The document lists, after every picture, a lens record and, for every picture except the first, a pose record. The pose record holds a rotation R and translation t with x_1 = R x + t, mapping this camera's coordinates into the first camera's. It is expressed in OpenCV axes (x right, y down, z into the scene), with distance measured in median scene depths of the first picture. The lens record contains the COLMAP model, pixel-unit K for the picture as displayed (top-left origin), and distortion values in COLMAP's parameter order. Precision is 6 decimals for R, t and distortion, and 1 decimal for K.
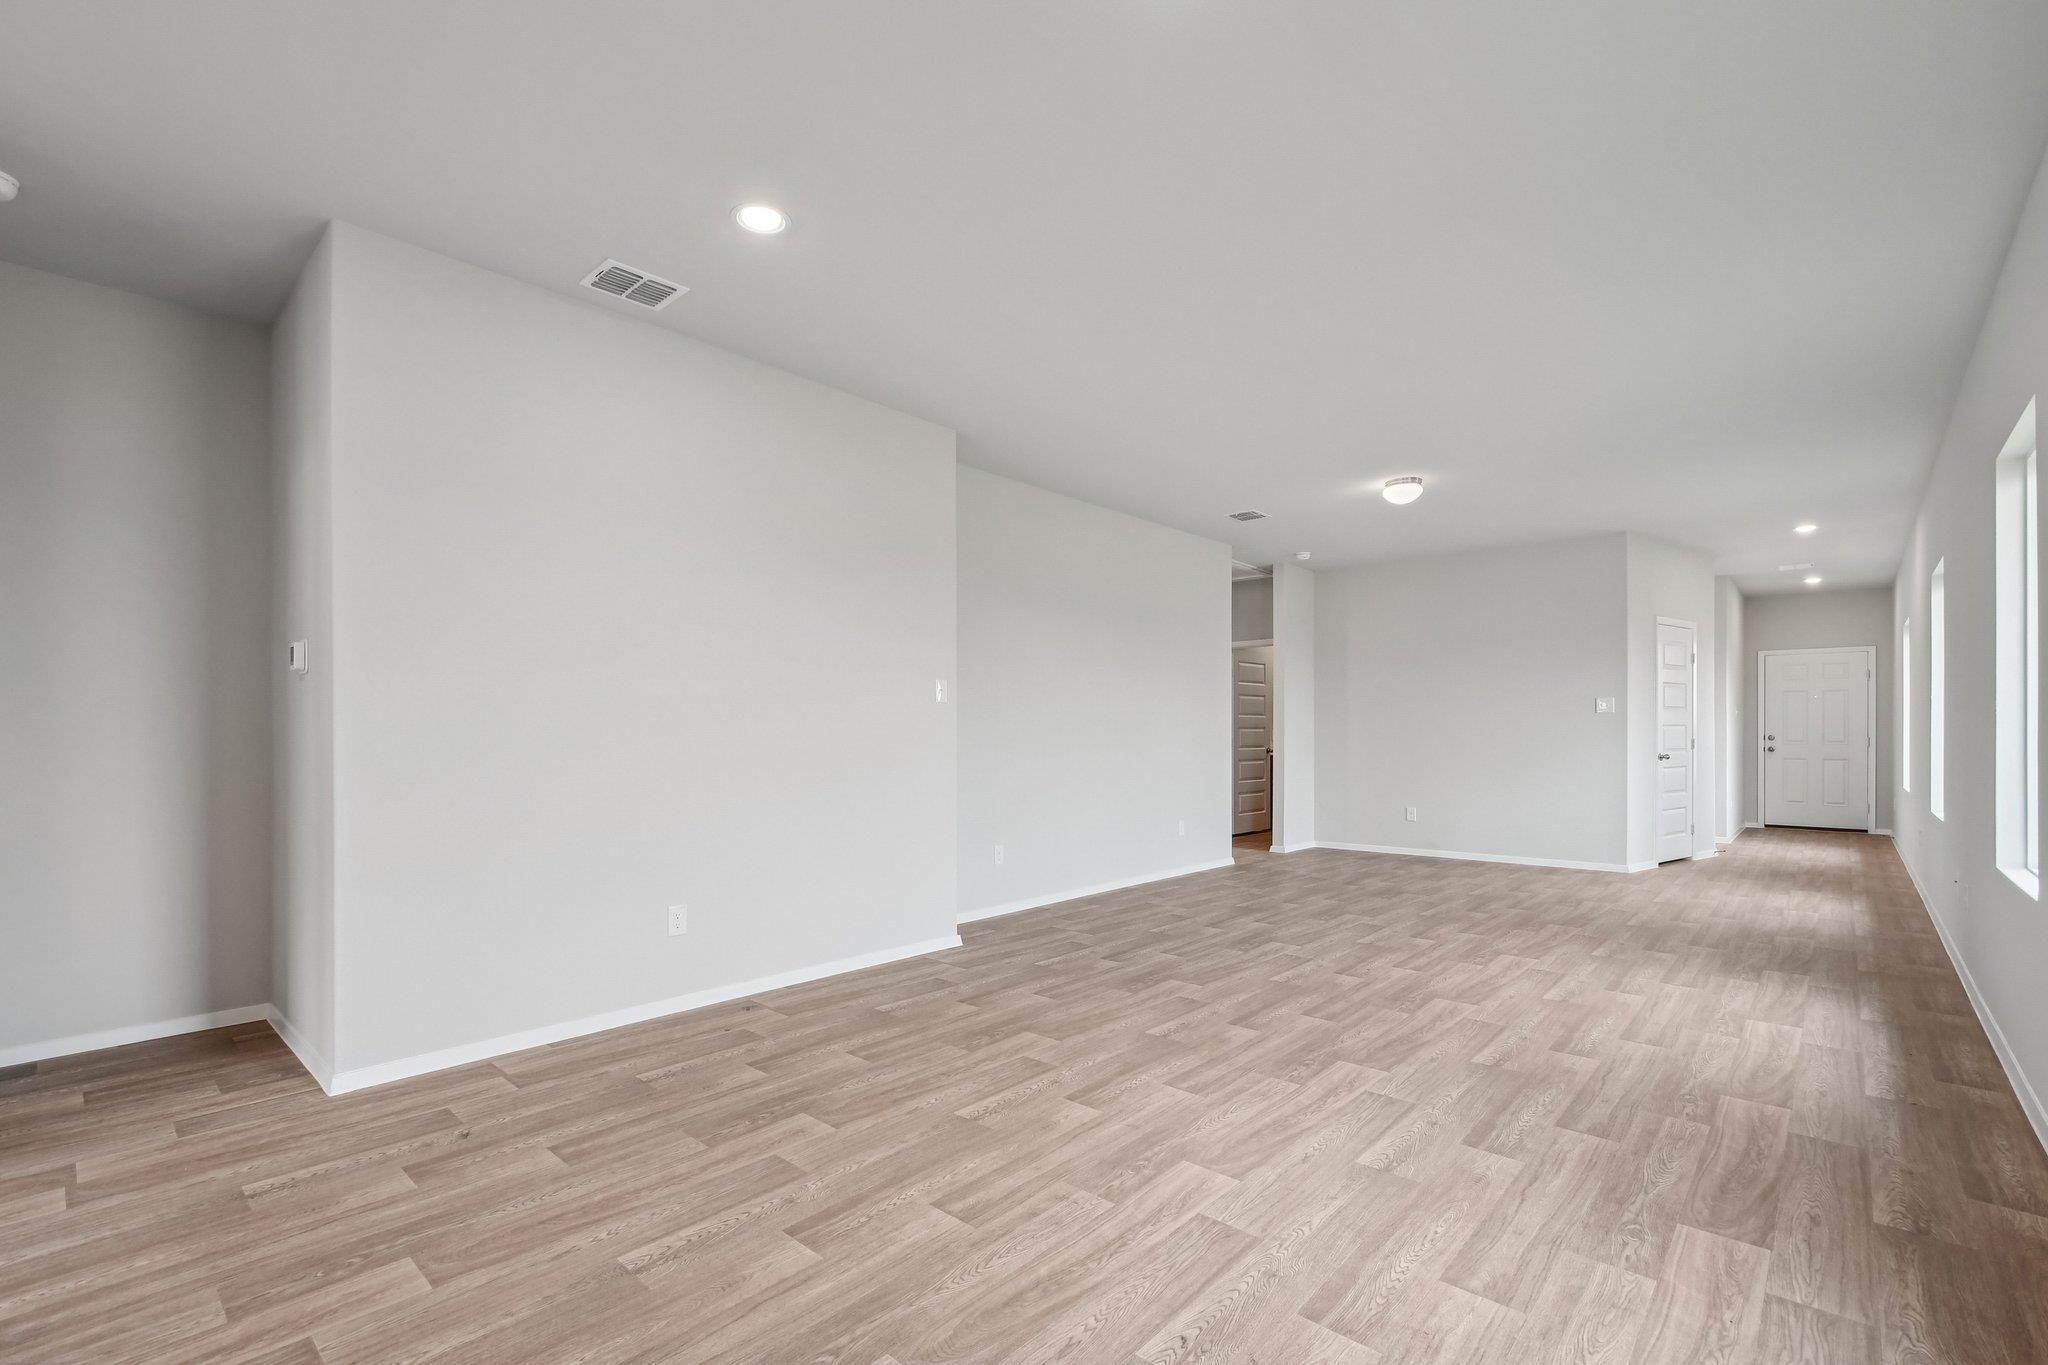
lens RADIAL K [[903.9, 0, 1014.9], [0, 903.9, 732.4], [0, 0, 1]] dist [-0.000865, -0.000752]
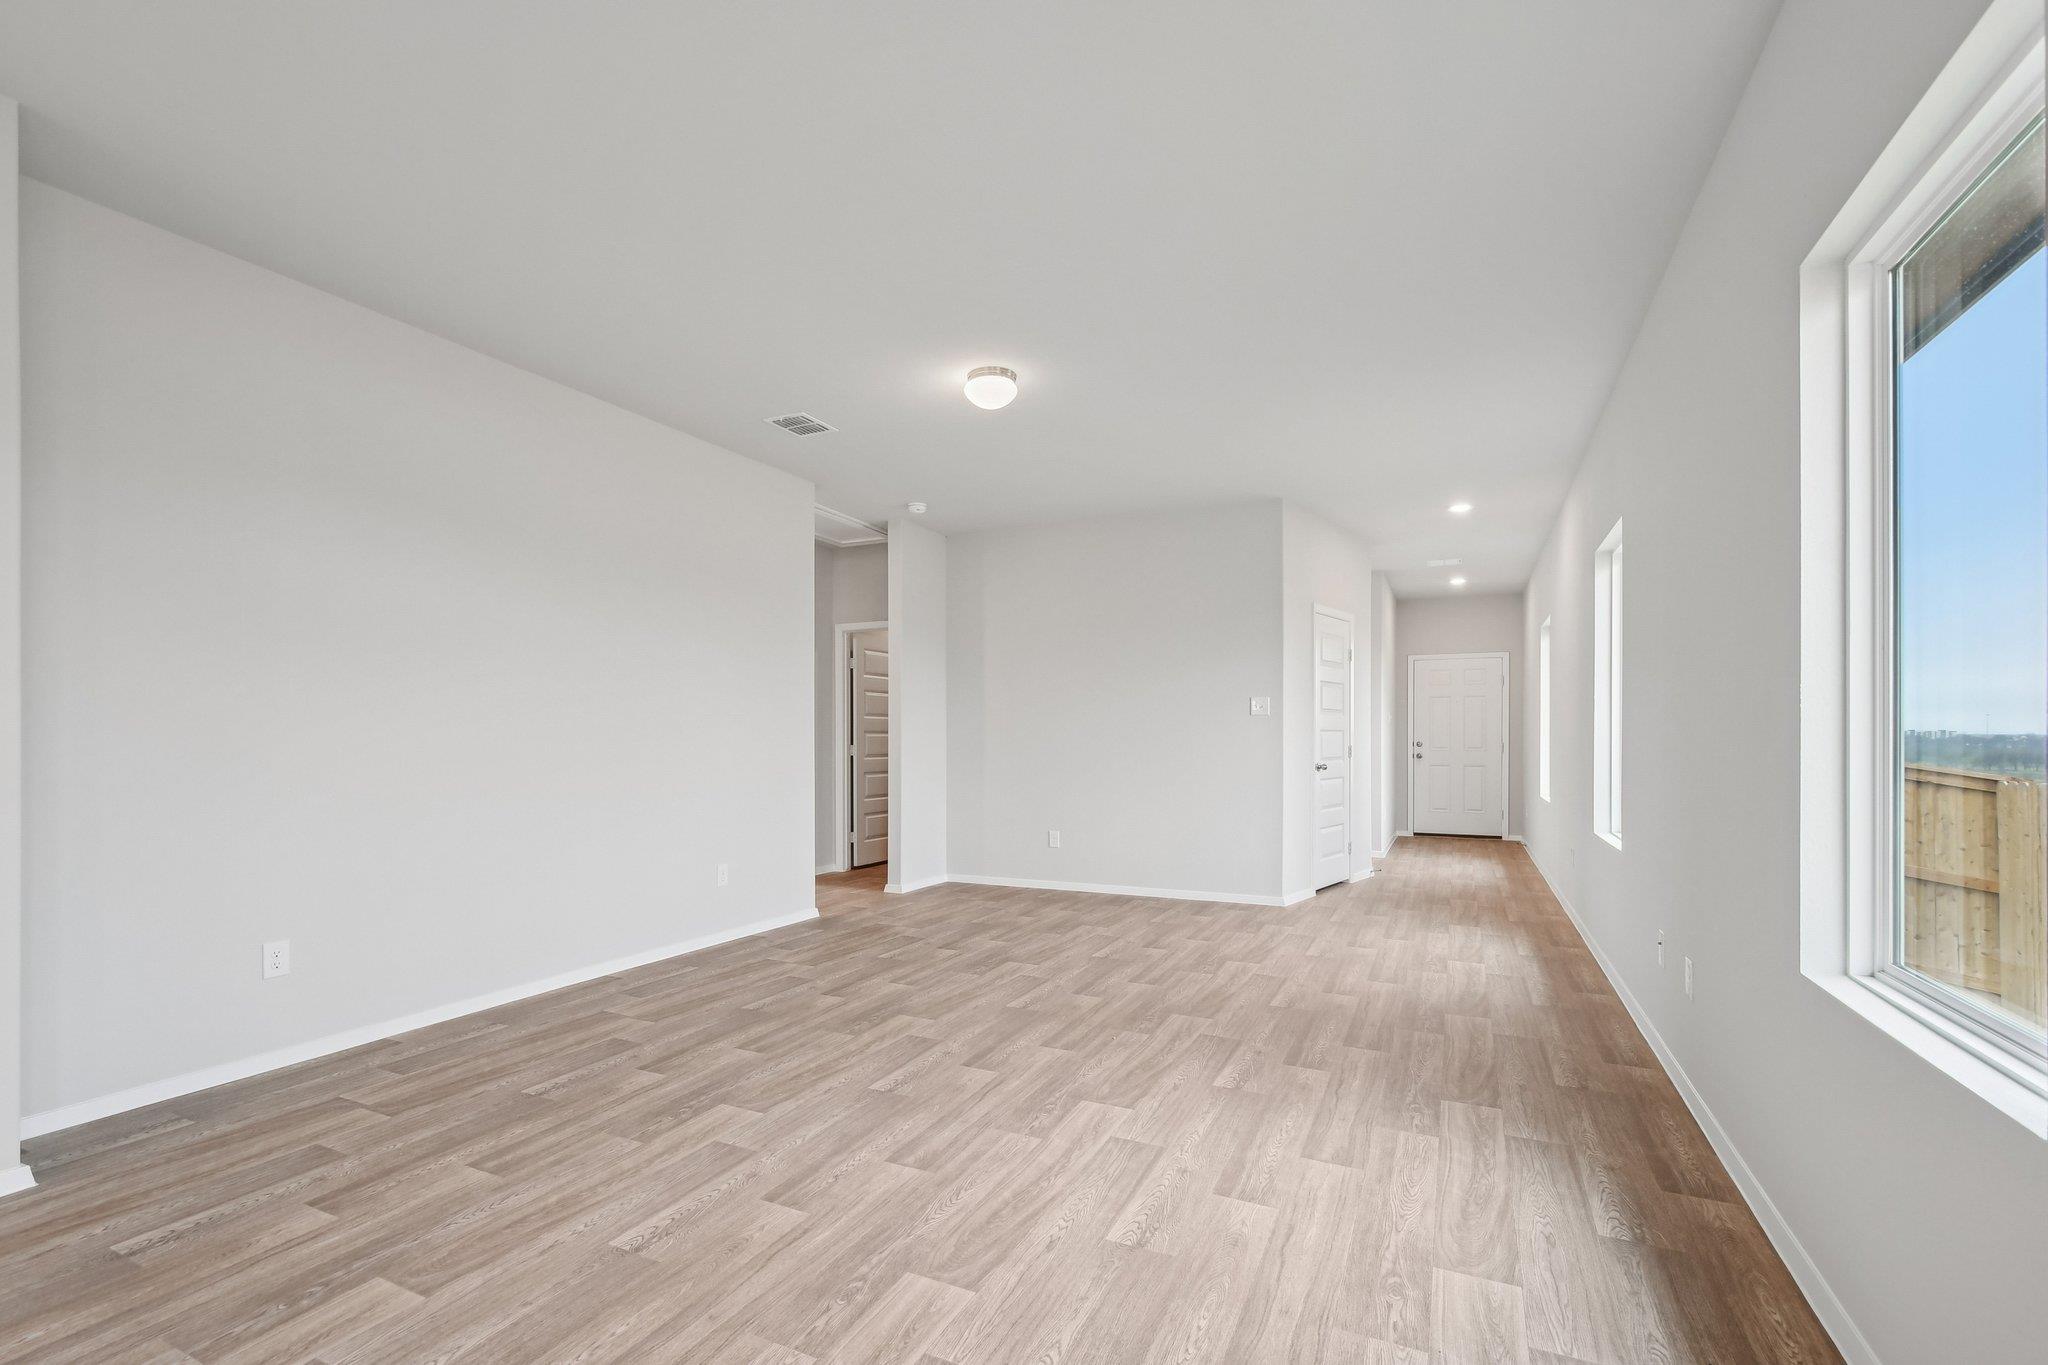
lens RADIAL K [[907.2, 0, 1012.5], [0, 907.2, 737.3], [0, 0, 1]] dist [0.007500, -0.000141]
pose [[0.959179, 0.001289, 0.282797, 0.186023], [-0.001036, 0.999999, -0.001044, 0.000068], [-0.282798, 0.000708, 0.959179, 0.246079]]
